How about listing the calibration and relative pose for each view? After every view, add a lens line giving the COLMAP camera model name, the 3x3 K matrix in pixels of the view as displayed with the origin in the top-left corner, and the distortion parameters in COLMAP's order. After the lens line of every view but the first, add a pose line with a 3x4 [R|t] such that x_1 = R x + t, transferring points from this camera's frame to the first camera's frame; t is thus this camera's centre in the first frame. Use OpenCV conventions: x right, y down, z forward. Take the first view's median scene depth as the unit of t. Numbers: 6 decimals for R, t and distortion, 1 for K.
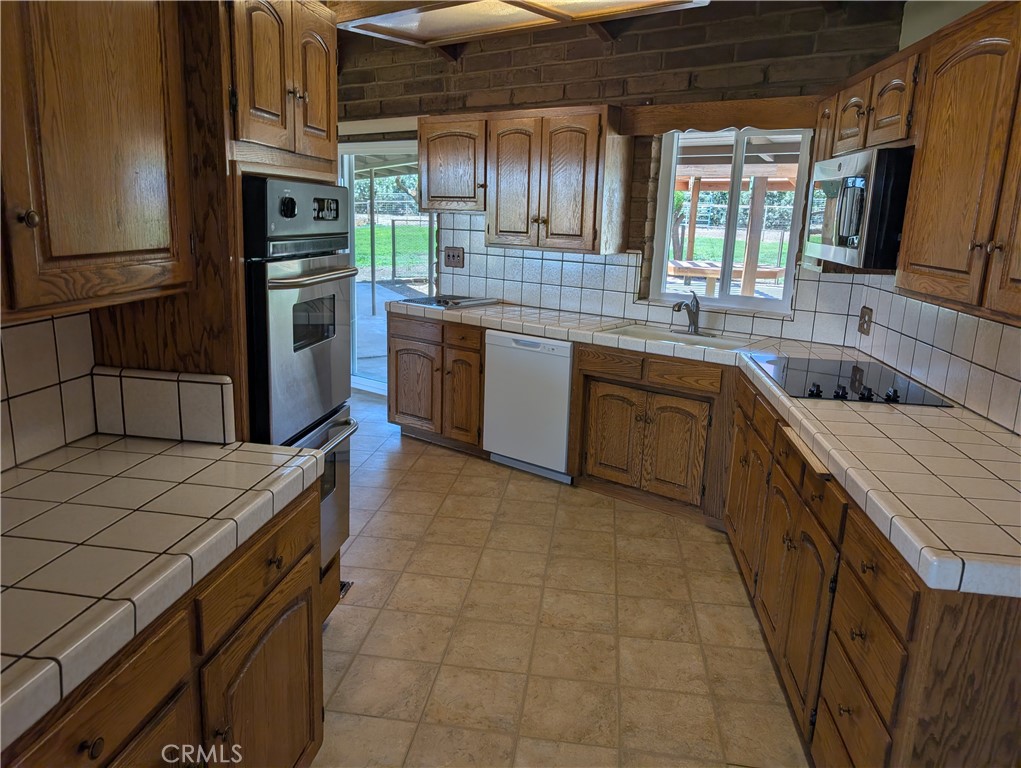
lens RADIAL K [[735.5, 0, 512.4], [0, 735.5, 383.4], [0, 0, 1]] dist [0.012352, 0.000507]
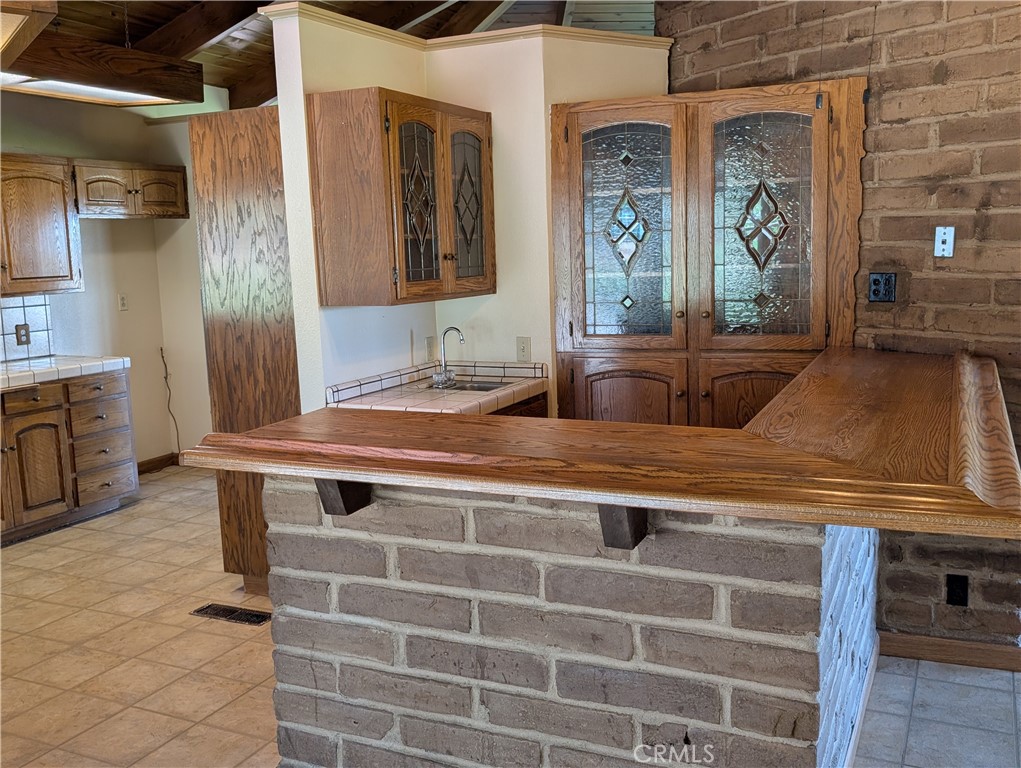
lens RADIAL K [[965.4, 0, 515.7], [0, 965.4, 392.4], [0, 0, 1]] dist [0.004384, 0.000000]
pose [[-0.954411, -0.063313, 0.291704, -0.924836], [0.050598, 0.928790, 0.367137, -0.444576], [-0.294176, 0.365159, -0.883244, 1.744164]]
